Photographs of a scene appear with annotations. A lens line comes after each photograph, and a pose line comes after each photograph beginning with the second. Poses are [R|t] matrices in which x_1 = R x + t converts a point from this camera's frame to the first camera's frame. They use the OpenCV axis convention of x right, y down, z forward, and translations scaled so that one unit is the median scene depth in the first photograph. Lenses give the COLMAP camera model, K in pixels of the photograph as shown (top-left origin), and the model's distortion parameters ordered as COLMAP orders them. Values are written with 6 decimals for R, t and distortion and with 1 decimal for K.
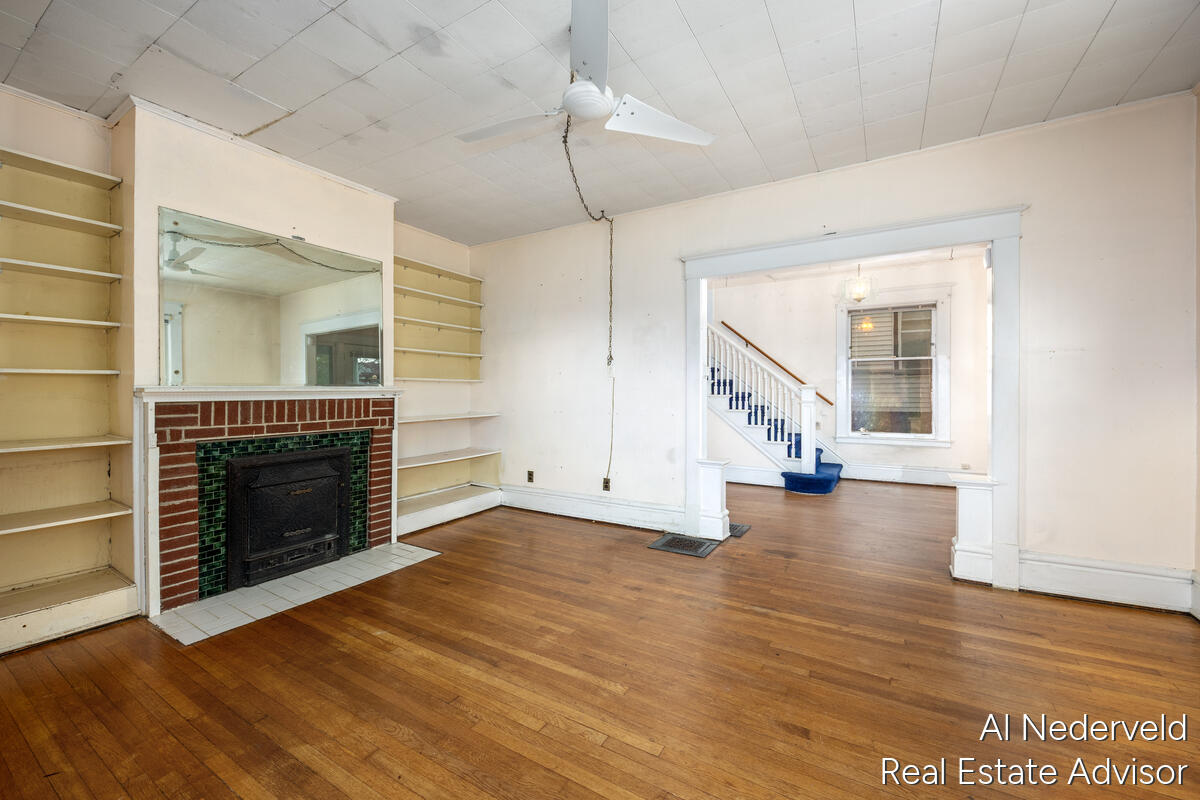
lens RADIAL K [[477.6, 0, 600.0], [0, 477.6, 400.0], [0, 0, 1]] dist [-0.001358, -0.000150]
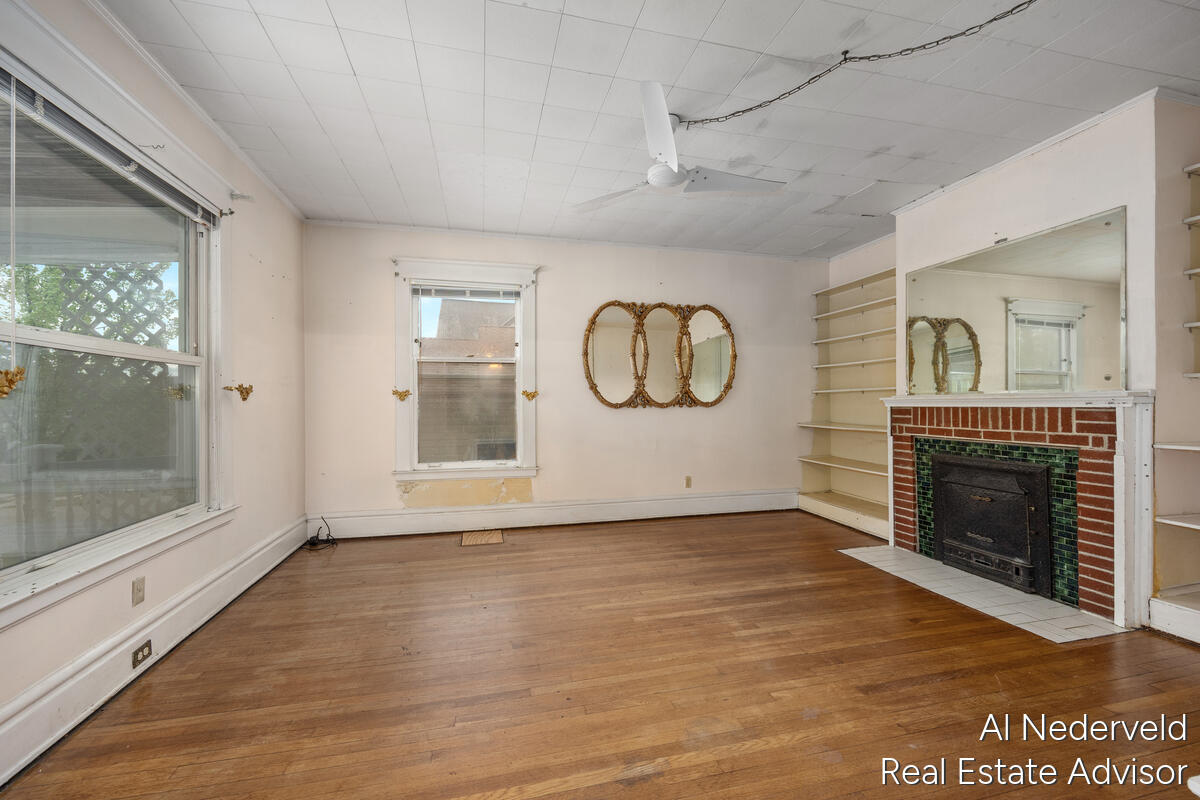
lens RADIAL K [[477.6, 0, 600.0], [0, 477.6, 400.0], [0, 0, 1]] dist [-0.001358, -0.000150]
pose [[-0.709342, 0.002857, -0.704859, 0.703642], [-0.004175, 0.999957, 0.008254, -0.022311], [0.704853, 0.008798, -0.709299, 1.228328]]
